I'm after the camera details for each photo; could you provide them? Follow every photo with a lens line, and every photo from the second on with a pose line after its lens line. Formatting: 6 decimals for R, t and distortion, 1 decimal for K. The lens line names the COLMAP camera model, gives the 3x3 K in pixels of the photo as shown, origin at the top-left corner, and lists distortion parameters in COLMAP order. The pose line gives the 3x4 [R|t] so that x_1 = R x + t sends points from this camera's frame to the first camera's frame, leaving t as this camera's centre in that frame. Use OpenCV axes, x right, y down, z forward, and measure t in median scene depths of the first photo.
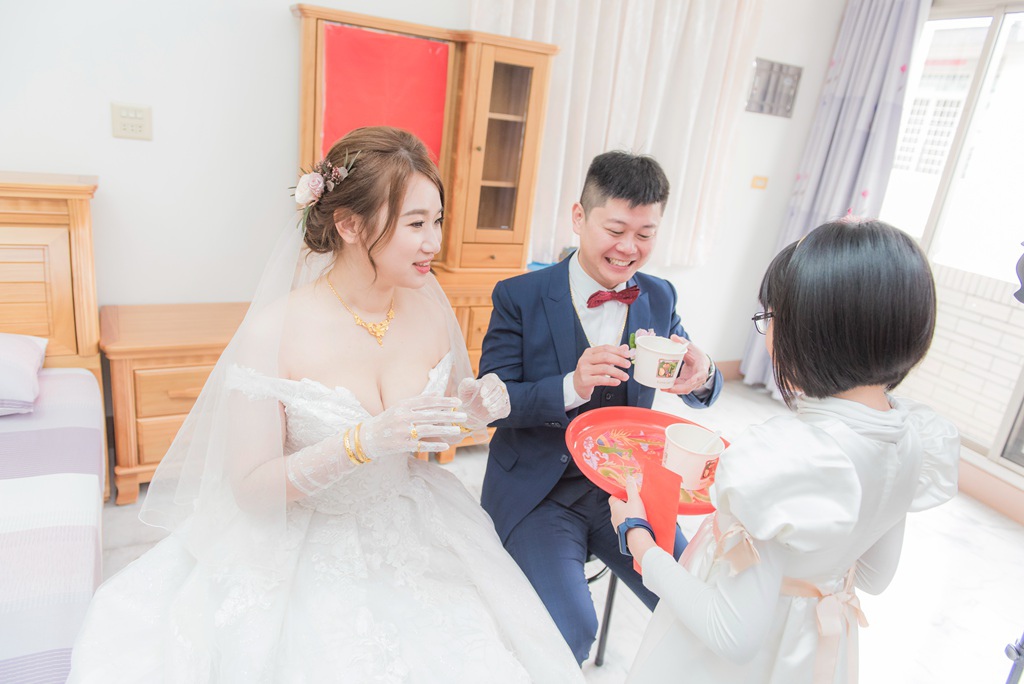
lens RADIAL K [[697.8, 0, 508.4], [0, 697.8, 335.7], [0, 0, 1]] dist [0.010347, -0.004214]
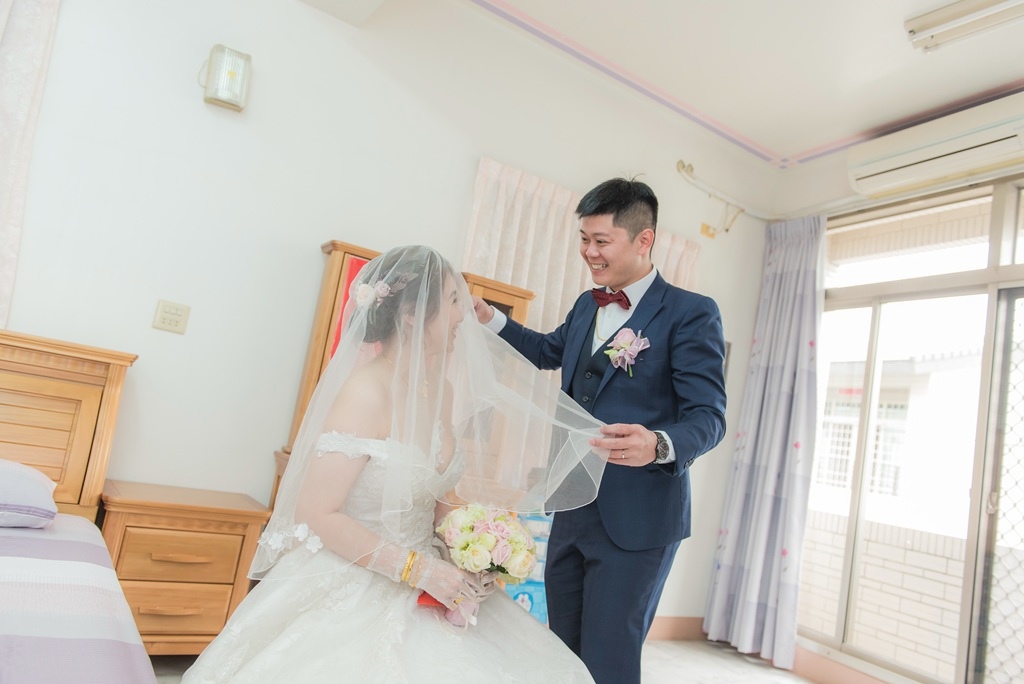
lens RADIAL K [[719.4, 0, 504.3], [0, 719.4, 327.6], [0, 0, 1]] dist [-0.012102, 0.004730]
pose [[0.995962, 0.060883, 0.065977, -0.043911], [-0.025700, 0.897506, -0.440252, 0.144026], [-0.086019, 0.436779, 0.895447, -0.068791]]
